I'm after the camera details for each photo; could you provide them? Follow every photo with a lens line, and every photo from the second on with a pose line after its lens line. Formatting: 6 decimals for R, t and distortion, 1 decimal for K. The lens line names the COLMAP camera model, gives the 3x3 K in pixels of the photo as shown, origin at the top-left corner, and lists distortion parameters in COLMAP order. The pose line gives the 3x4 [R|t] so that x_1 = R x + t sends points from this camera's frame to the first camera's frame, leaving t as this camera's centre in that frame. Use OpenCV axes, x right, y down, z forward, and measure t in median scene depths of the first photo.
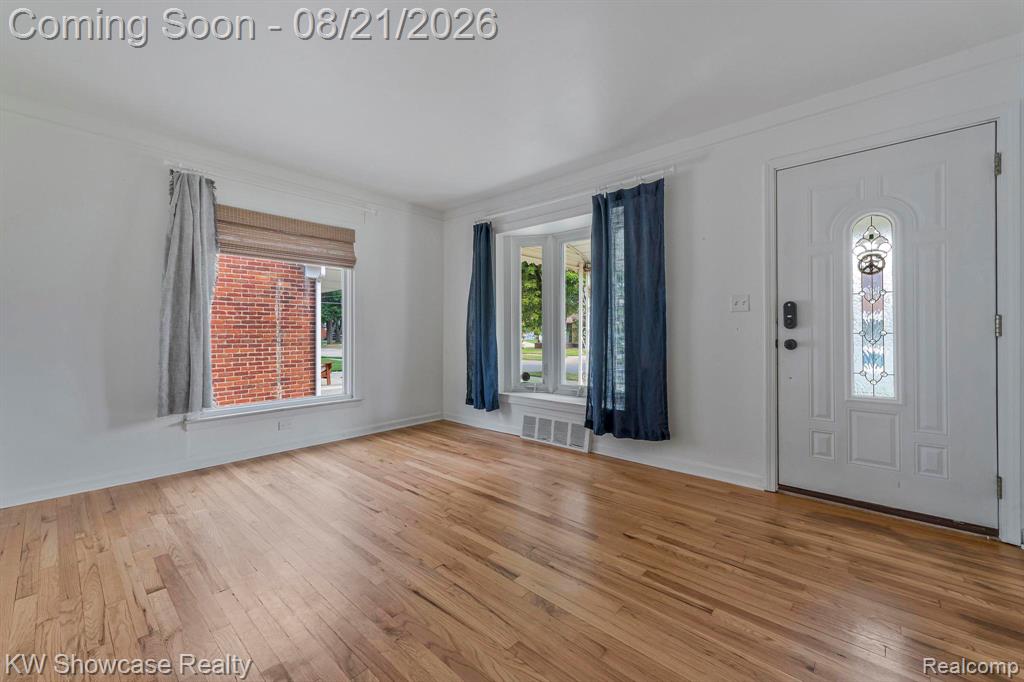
lens RADIAL K [[411.0, 0, 512.0], [0, 411.0, 322.6], [0, 0, 1]] dist [0.000137, -0.000078]
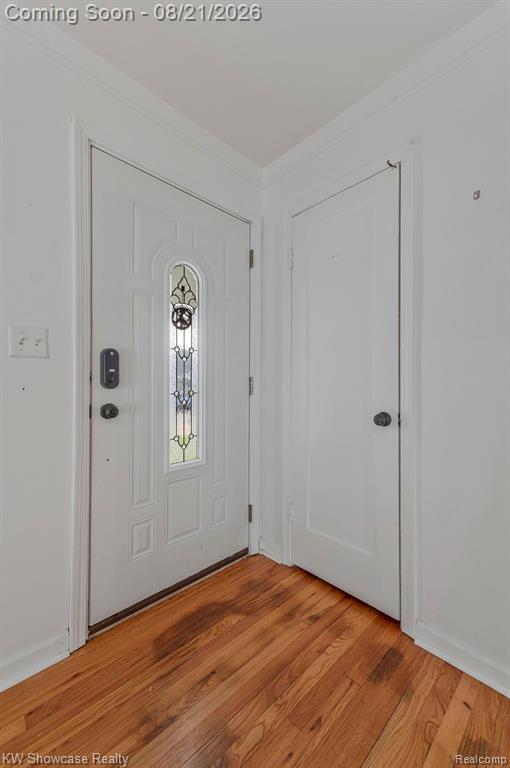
lens RADIAL K [[308.9, 0, 250.0], [0, 308.9, 387.5], [0, 0, 1]] dist [0.007172, -0.000743]
pose [[0.092869, 0.000186, 0.995678, 0.200561], [-0.021818, 0.999760, 0.001848, 0.007819], [-0.995439, -0.021895, 0.092850, 0.777279]]
